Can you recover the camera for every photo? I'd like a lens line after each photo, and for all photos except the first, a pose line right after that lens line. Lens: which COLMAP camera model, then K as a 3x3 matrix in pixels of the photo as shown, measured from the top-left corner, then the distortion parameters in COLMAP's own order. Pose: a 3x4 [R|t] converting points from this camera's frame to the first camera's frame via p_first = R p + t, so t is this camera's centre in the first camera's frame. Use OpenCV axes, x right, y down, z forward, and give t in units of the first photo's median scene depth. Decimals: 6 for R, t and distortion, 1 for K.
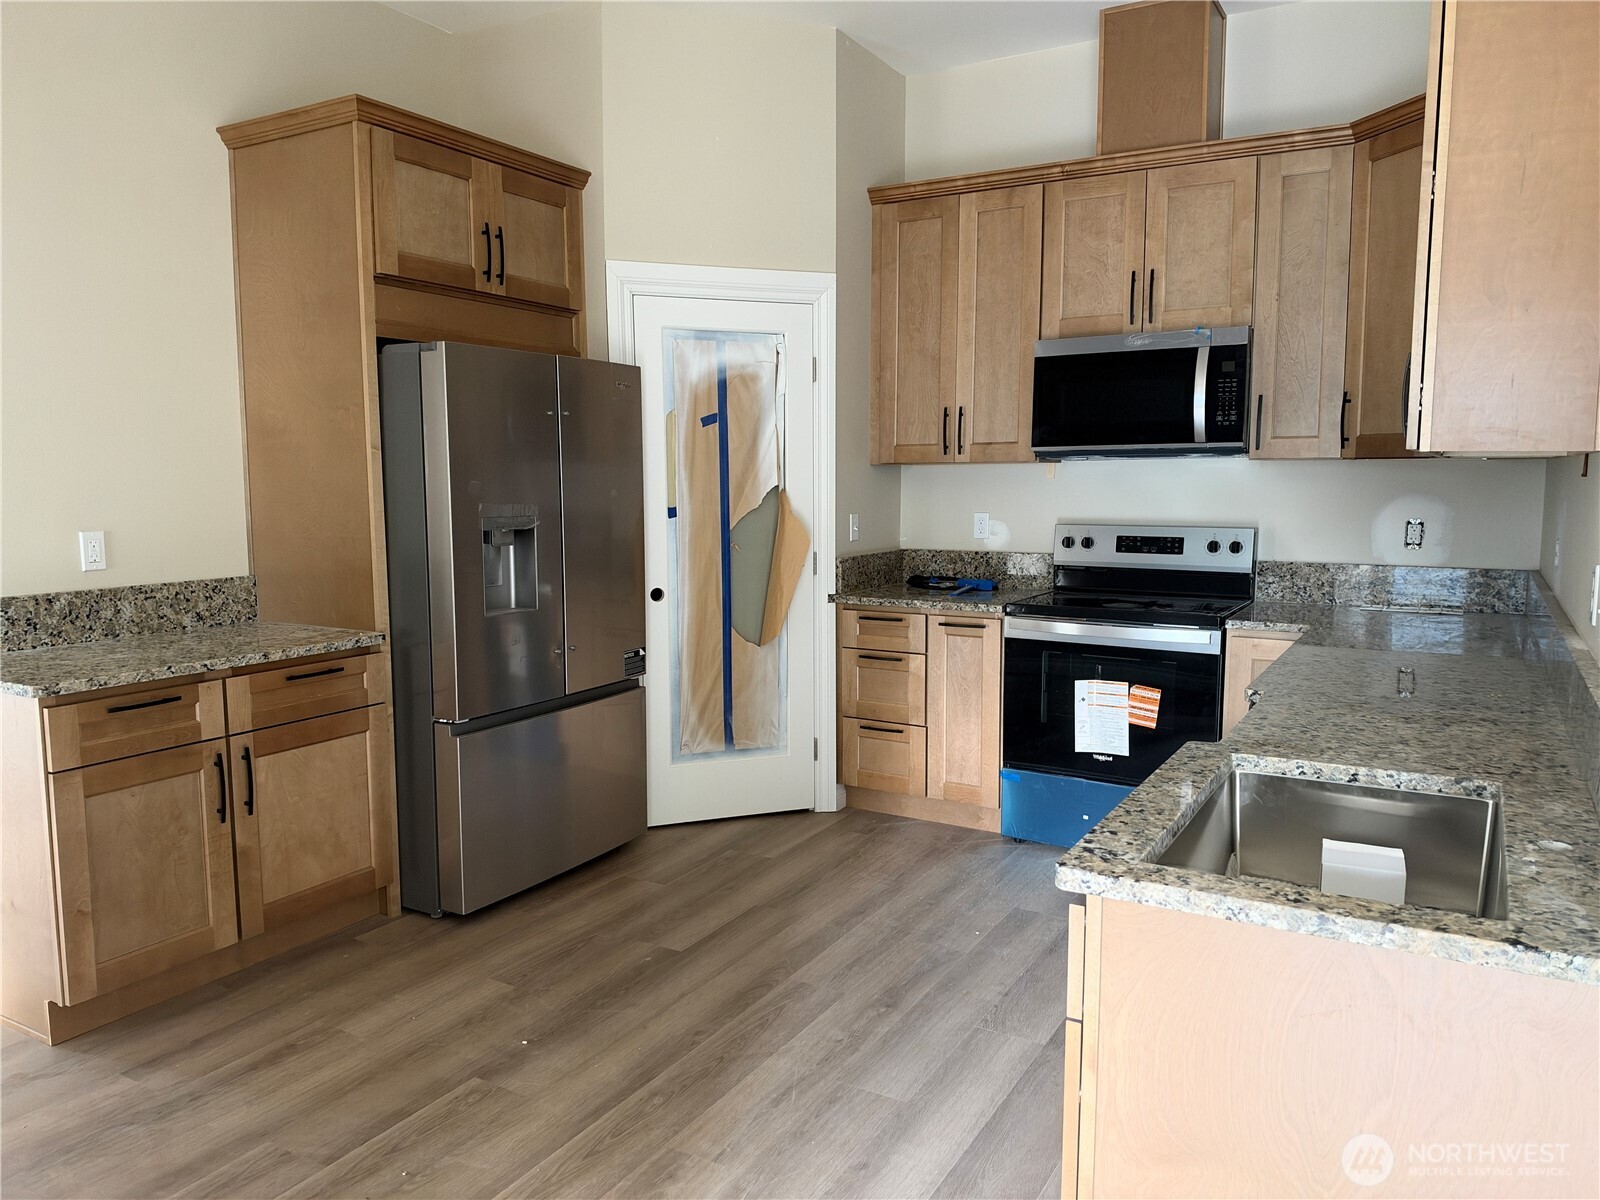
lens RADIAL K [[1122.5, 0, 800.0], [0, 1122.5, 600.0], [0, 0, 1]] dist [0.096147, -0.147970]
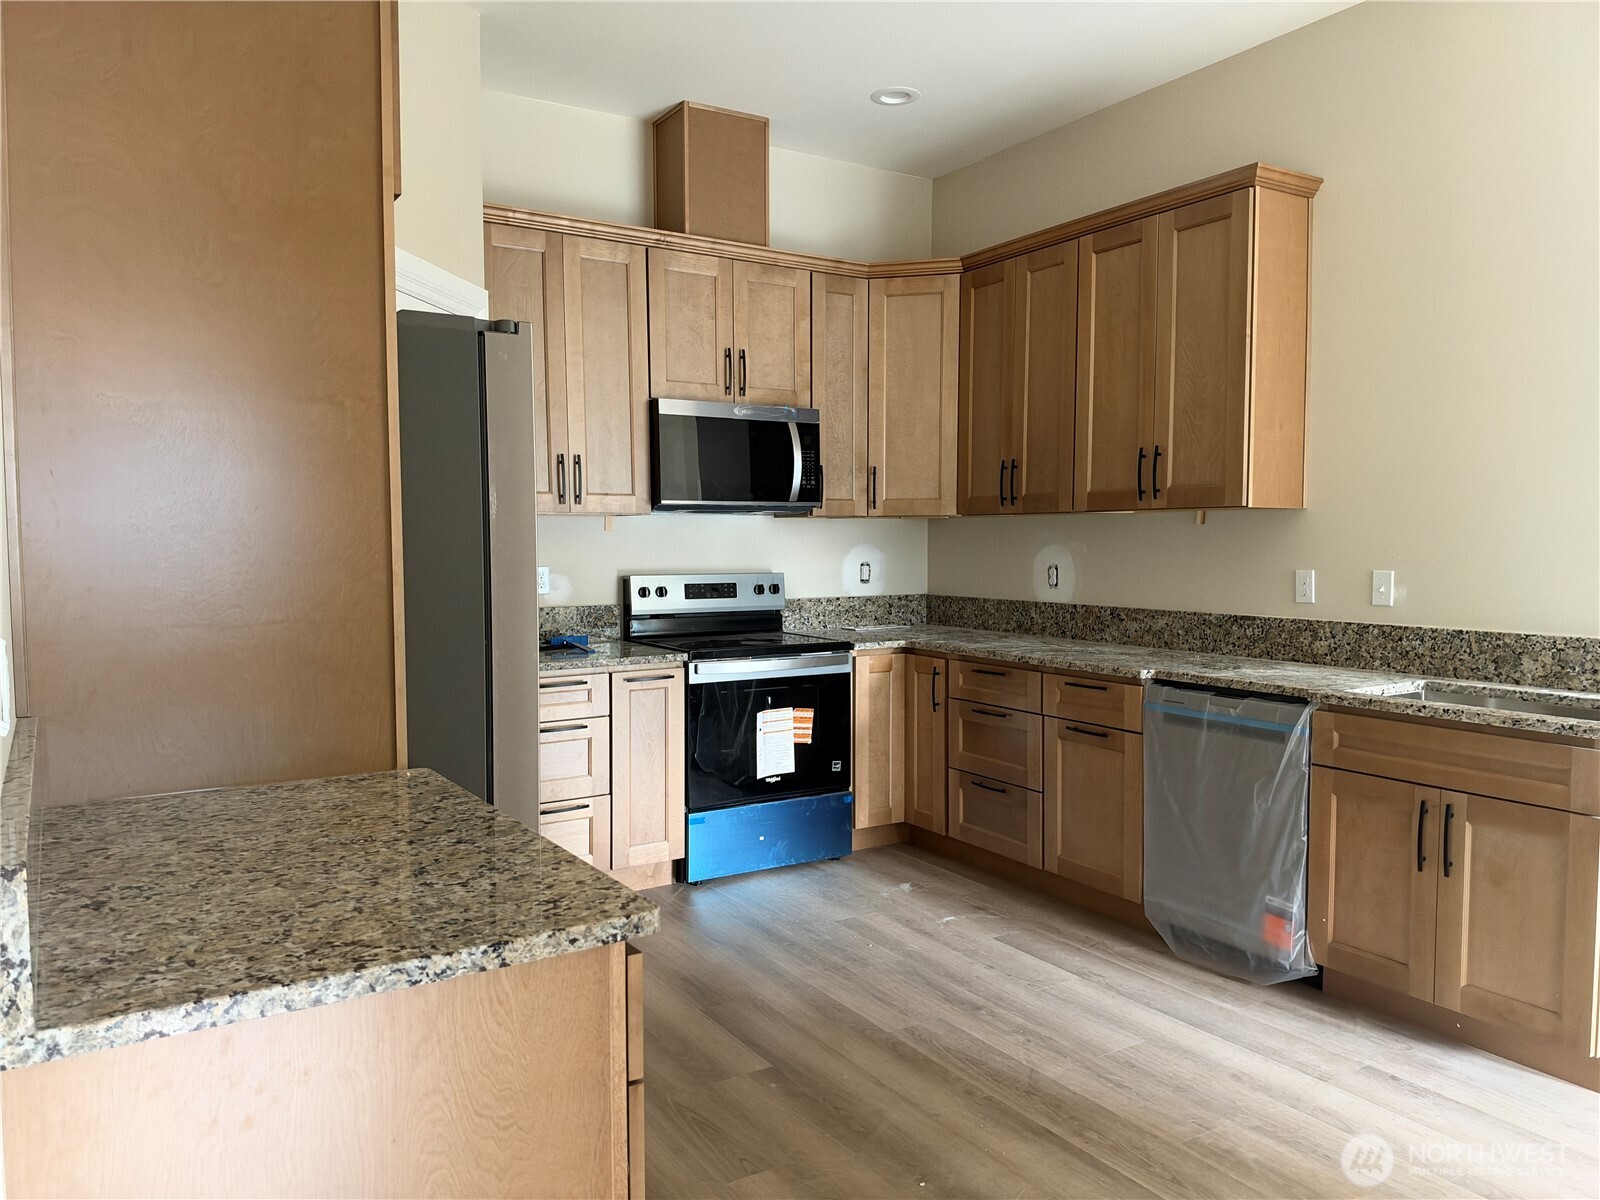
lens RADIAL K [[1126.0, 0, 800.0], [0, 1126.0, 600.0], [0, 0, 1]] dist [0.235982, -0.491460]
pose [[0.472931, -0.048938, 0.879740, -0.706278], [0.100843, 0.994902, 0.001133, -0.035794], [-0.875310, 0.088180, 0.475455, 0.438695]]
